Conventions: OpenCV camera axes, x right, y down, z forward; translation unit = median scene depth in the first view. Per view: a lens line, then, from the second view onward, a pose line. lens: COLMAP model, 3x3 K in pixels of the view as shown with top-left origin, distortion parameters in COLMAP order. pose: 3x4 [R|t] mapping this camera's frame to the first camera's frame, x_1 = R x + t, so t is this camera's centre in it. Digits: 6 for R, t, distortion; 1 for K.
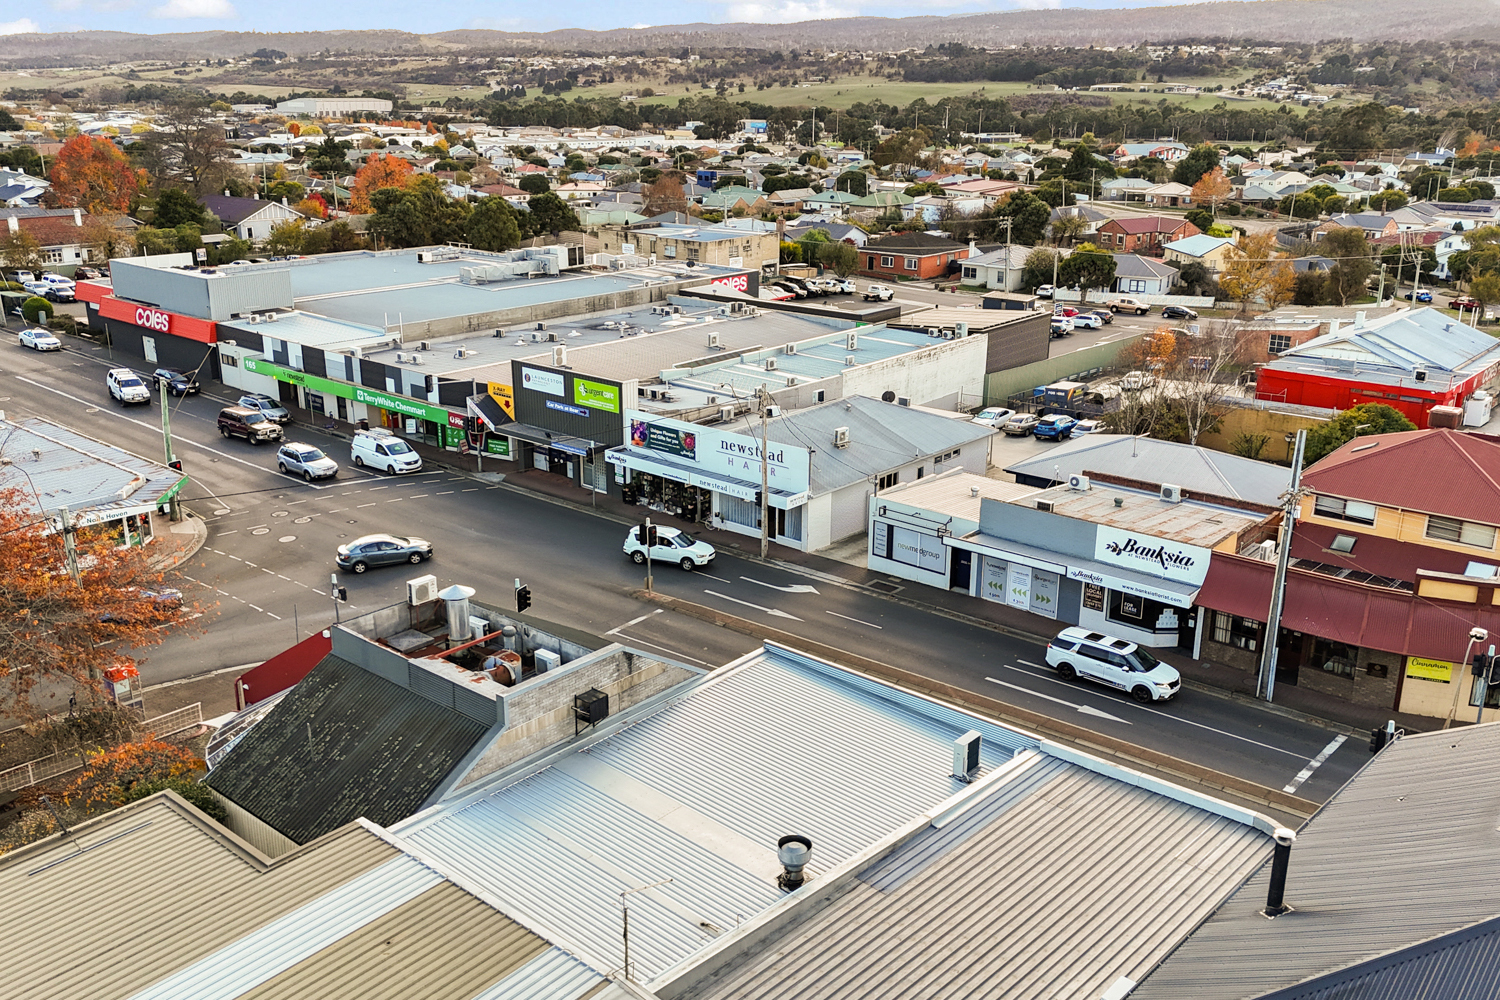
lens RADIAL K [[1236.3, 0, 750.0], [0, 1236.3, 500.0], [0, 0, 1]] dist [0.067161, -0.142255]
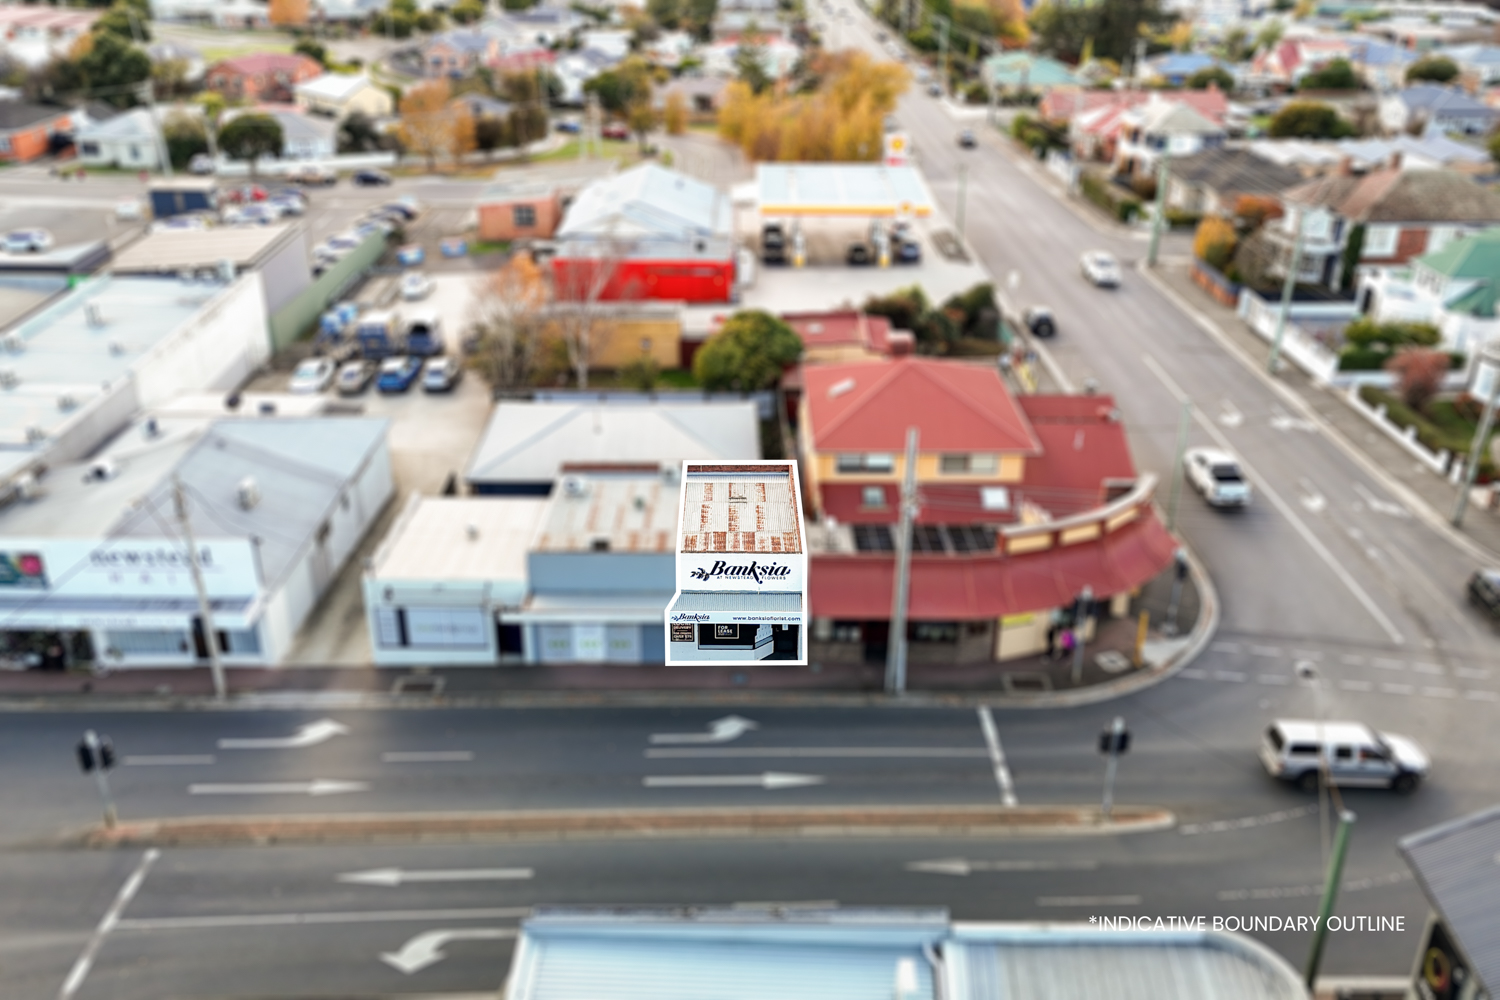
lens RADIAL K [[1248.9, 0, 750.0], [0, 1248.9, 500.0], [0, 0, 1]] dist [0.059515, -0.000023]
pose [[0.759965, -0.277111, 0.587931, -0.159860], [0.193879, 0.960028, 0.201882, -0.156169], [-0.620374, -0.039436, 0.783314, 0.236374]]
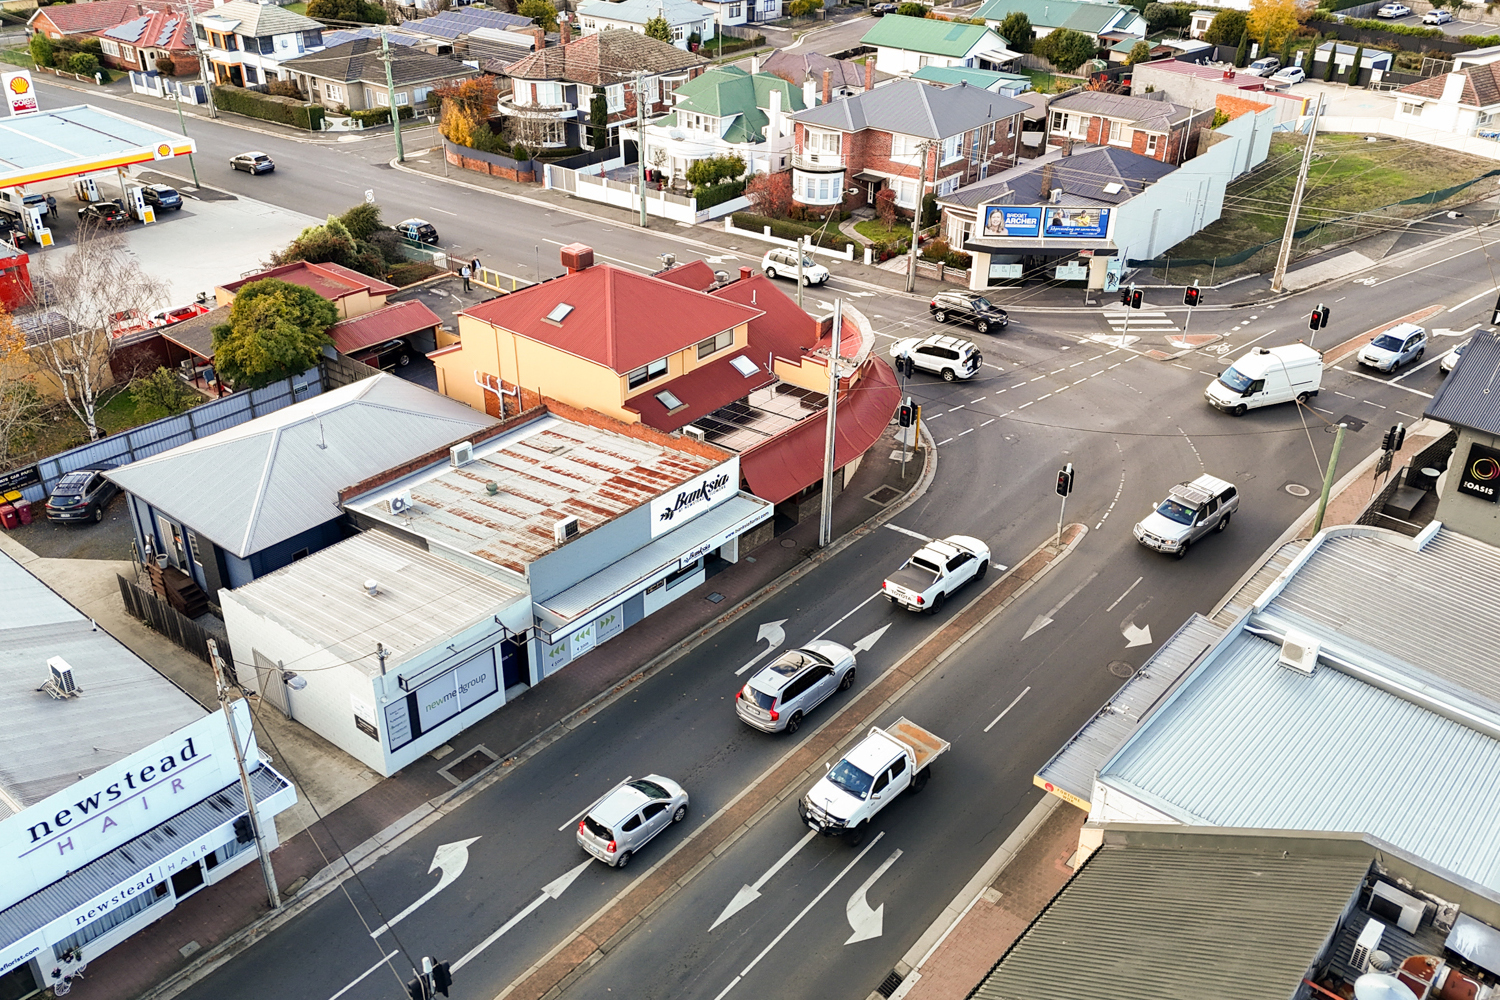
lens RADIAL K [[1236.3, 0, 750.0], [0, 1236.3, 500.0], [0, 0, 1]] dist [0.067161, -0.142255]
pose [[0.008989, -0.497741, 0.867279, -0.380215], [0.296252, 0.829703, 0.473105, -0.304483], [-0.955068, 0.252680, 0.154915, 0.680393]]
